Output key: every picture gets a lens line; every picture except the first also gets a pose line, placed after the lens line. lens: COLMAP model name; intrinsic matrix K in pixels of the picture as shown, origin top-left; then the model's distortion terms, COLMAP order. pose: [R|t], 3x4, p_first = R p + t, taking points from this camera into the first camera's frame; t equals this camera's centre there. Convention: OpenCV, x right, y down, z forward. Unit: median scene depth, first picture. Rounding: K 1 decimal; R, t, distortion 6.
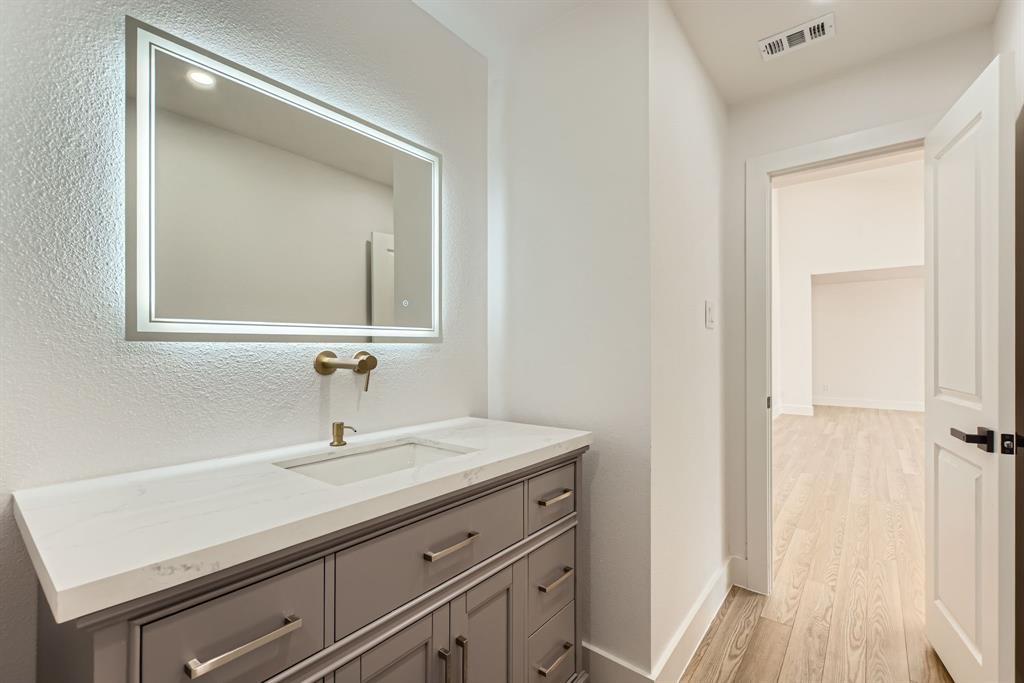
lens RADIAL K [[451.1, 0, 511.4], [0, 451.1, 342.9], [0, 0, 1]] dist [-0.005333, 0.000037]
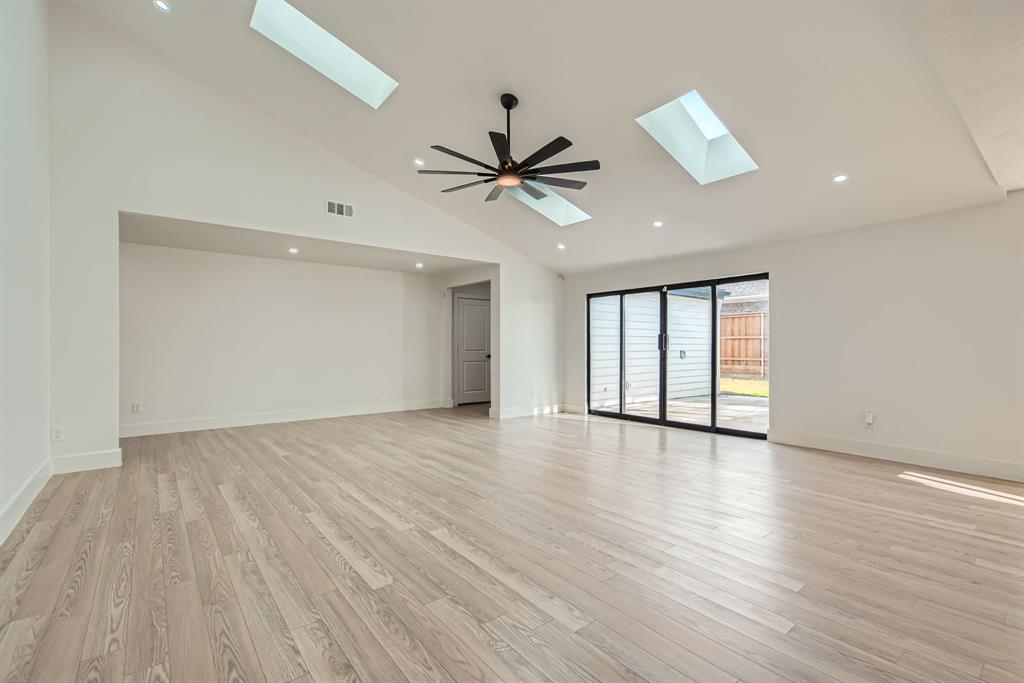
lens RADIAL K [[451.1, 0, 514.2], [0, 451.1, 346.6], [0, 0, 1]] dist [-0.005333, 0.000037]
pose [[0.220098, 0.001575, 0.975476, 0.237187], [-0.005656, 0.999984, -0.000338, 0.012225], [-0.975461, -0.005443, 0.220104, 0.408943]]
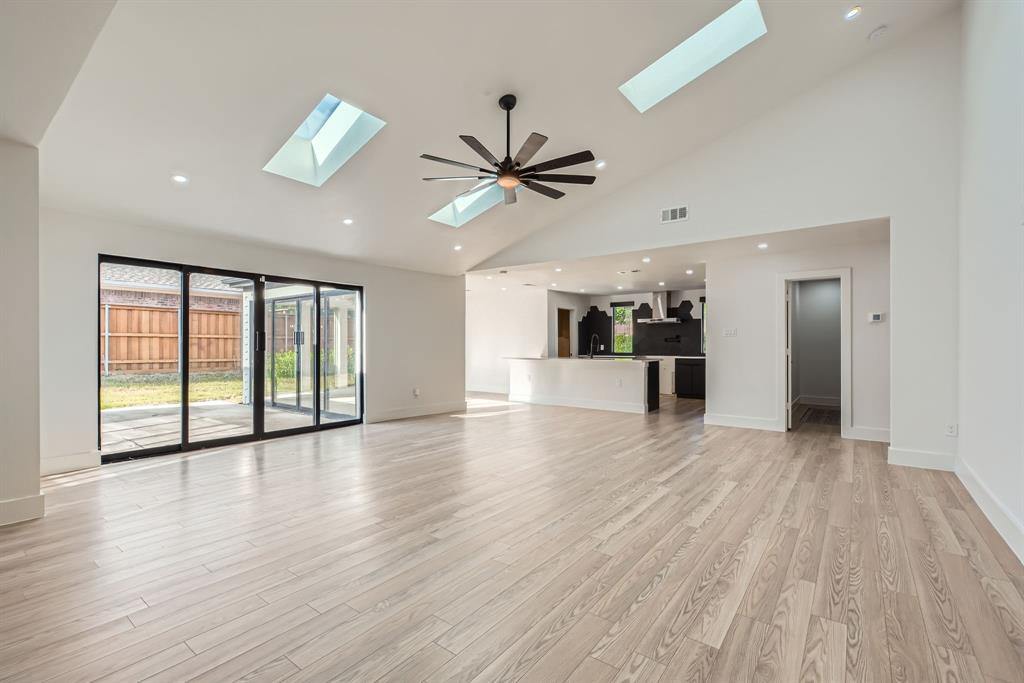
lens RADIAL K [[451.1, 0, 510.2], [0, 451.1, 338.0], [0, 0, 1]] dist [-0.005333, 0.000037]
pose [[-0.999943, -0.000036, -0.010678, 0.768525], [0.000233, 0.999682, -0.025206, 0.015130], [0.010676, -0.025207, -0.999625, 1.080615]]
